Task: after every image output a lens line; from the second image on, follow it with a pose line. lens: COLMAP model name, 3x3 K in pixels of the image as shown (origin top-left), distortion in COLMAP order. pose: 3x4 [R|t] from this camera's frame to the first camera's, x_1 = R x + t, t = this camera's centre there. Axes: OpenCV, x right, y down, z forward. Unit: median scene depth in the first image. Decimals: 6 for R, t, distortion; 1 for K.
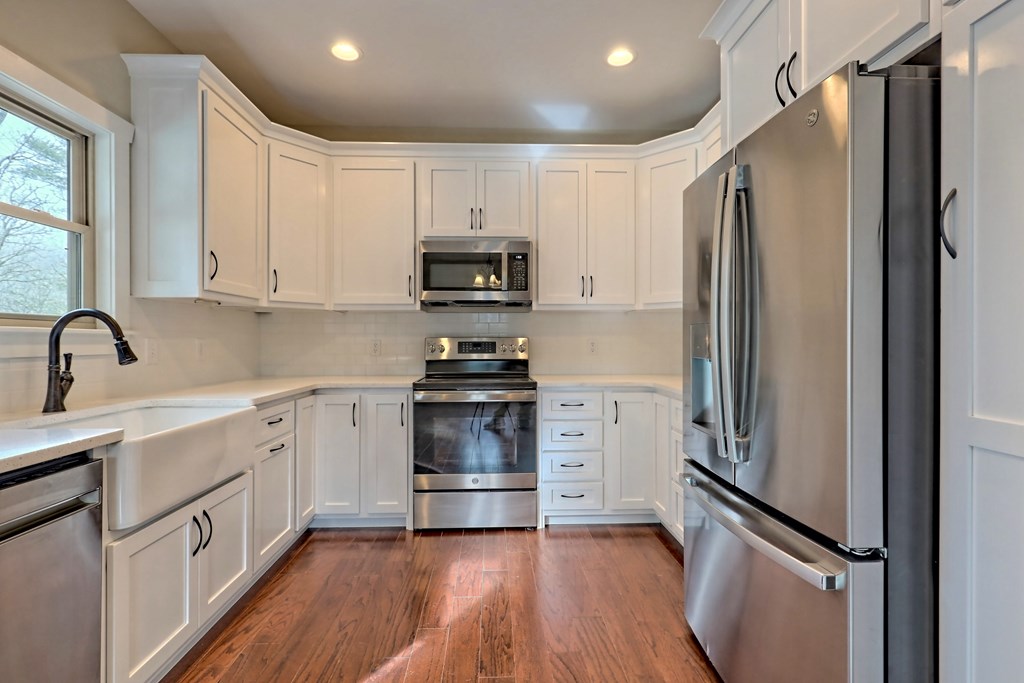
lens RADIAL K [[487.5, 0, 496.4], [0, 487.5, 341.2], [0, 0, 1]] dist [0.000266, 0.000064]
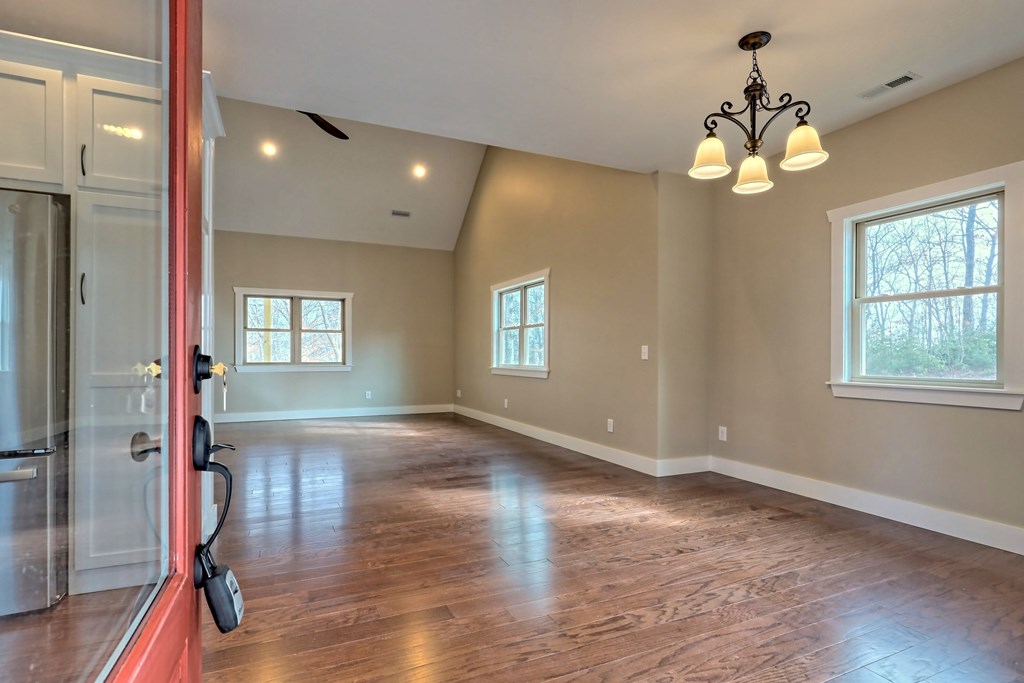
lens RADIAL K [[500.0, 0, 501.4], [0, 500.0, 356.0], [0, 0, 1]] dist [-0.000933, -0.000453]
pose [[-0.388402, -0.003191, 0.921484, -0.627980], [-0.001695, 0.999995, 0.002749, 0.018577], [-0.921488, -0.000495, -0.388406, 0.044051]]
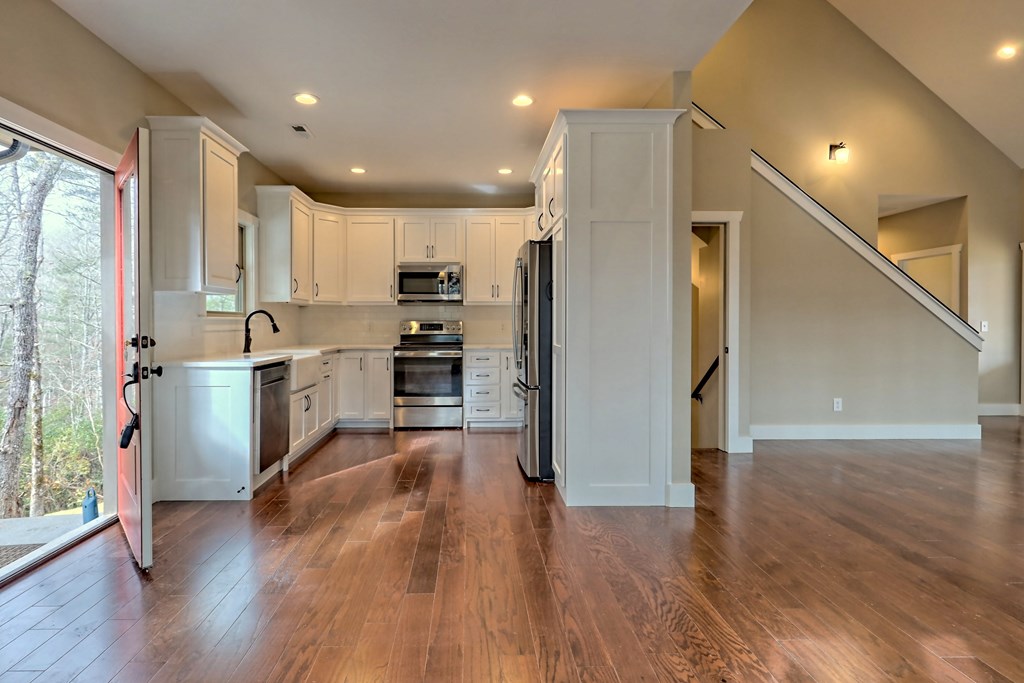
lens RADIAL K [[516.3, 0, 471.4], [0, 516.3, 326.8], [0, 0, 1]] dist [-0.001514, -0.001082]
pose [[0.999977, 0.000664, -0.006745, 0.127348], [-0.000617, 0.999976, 0.006960, -0.000389], [0.006749, -0.006956, 0.999953, -0.891730]]
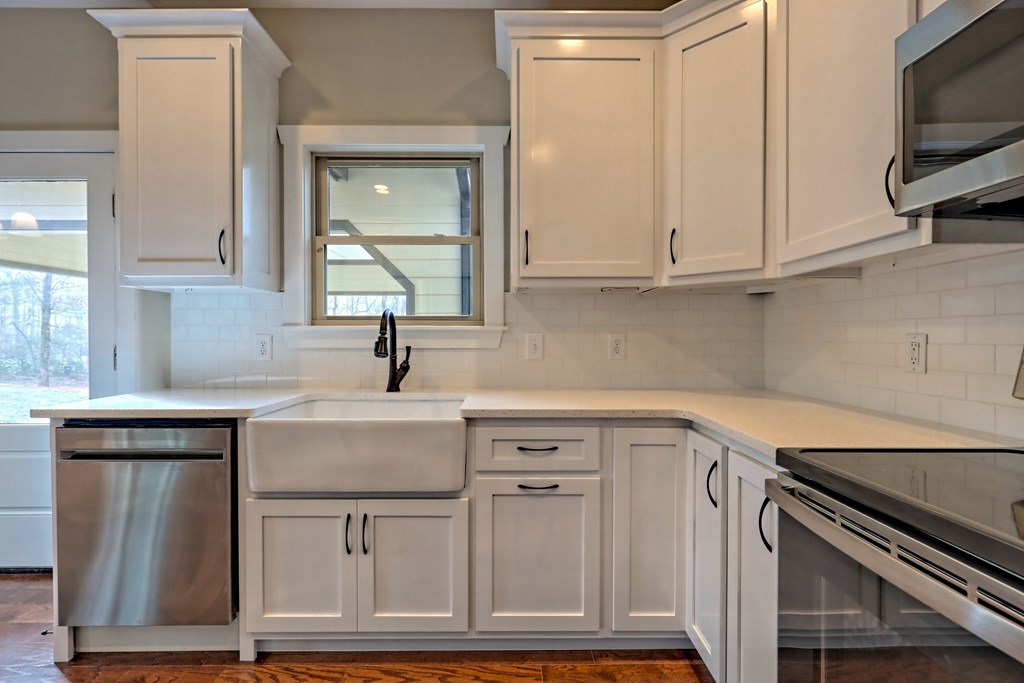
lens RADIAL K [[467.9, 0, 507.6], [0, 467.9, 342.6], [0, 0, 1]] dist [-0.000904, -0.000310]
pose [[-0.015171, 0.012803, -0.999803, 0.182081], [-0.000031, 0.999918, 0.012805, -0.000171], [0.999885, 0.000225, -0.015169, 0.763242]]
